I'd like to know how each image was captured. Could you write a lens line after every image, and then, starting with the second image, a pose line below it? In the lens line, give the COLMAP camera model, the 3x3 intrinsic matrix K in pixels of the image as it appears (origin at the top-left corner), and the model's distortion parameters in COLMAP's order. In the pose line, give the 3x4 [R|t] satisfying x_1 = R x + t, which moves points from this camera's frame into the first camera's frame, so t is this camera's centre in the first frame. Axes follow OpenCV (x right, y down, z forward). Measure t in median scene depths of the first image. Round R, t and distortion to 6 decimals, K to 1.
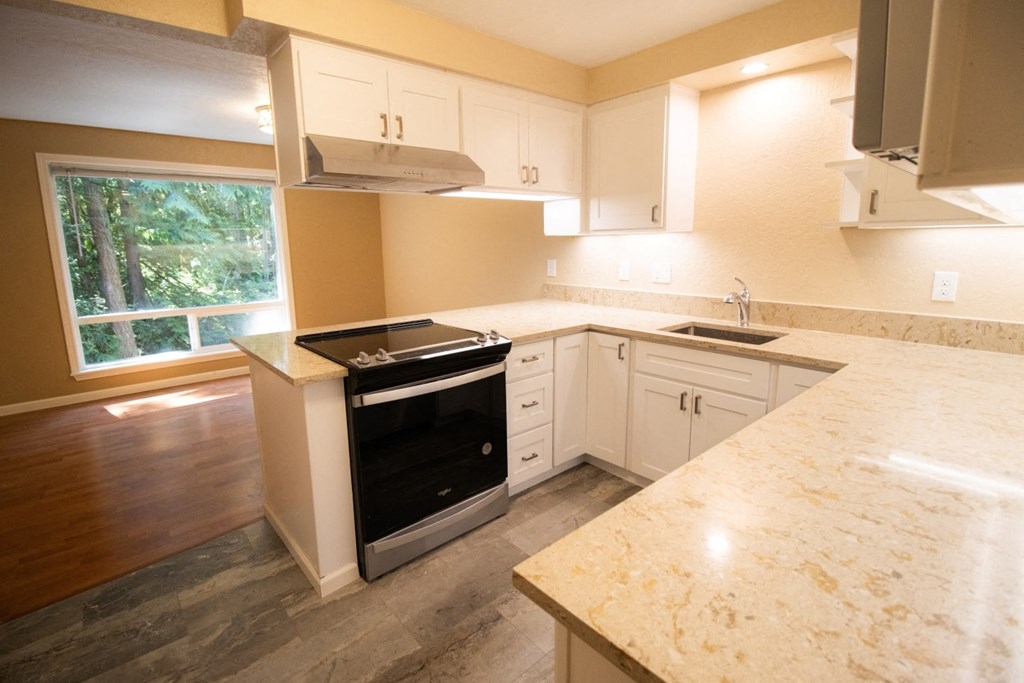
lens RADIAL K [[474.6, 0, 509.0], [0, 474.6, 325.5], [0, 0, 1]] dist [-0.002503, -0.012237]
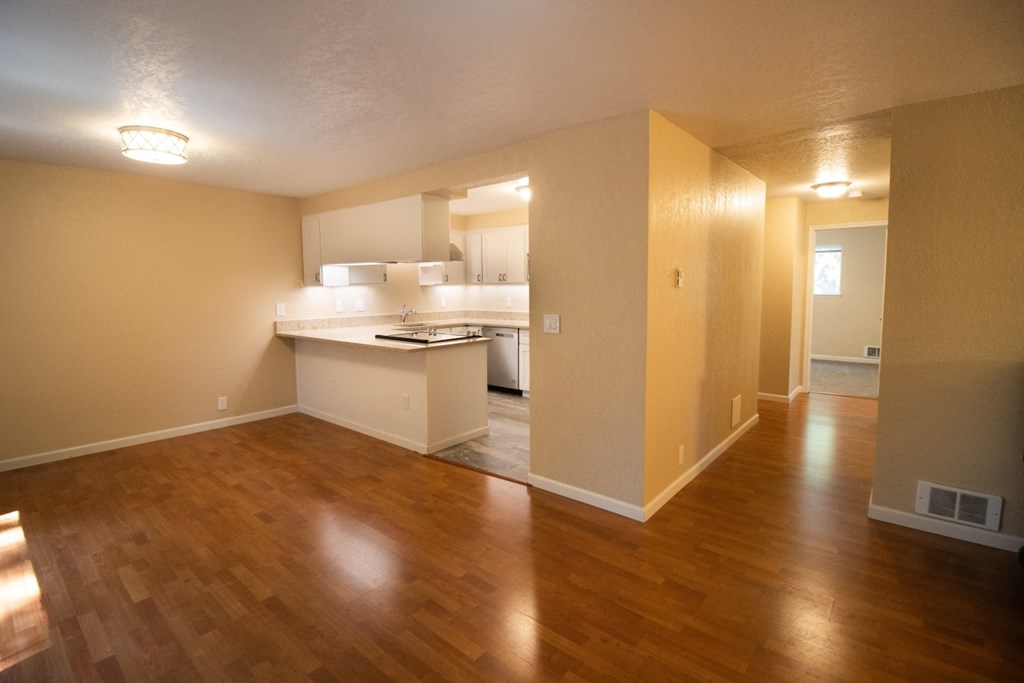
lens RADIAL K [[474.6, 0, 509.0], [0, 474.6, 325.5], [0, 0, 1]] dist [-0.002503, -0.012237]
pose [[-0.148755, -0.063932, 0.986805, -1.683147], [0.178741, 0.979733, 0.090418, -0.099843], [-0.972586, 0.189833, -0.134313, 0.683839]]
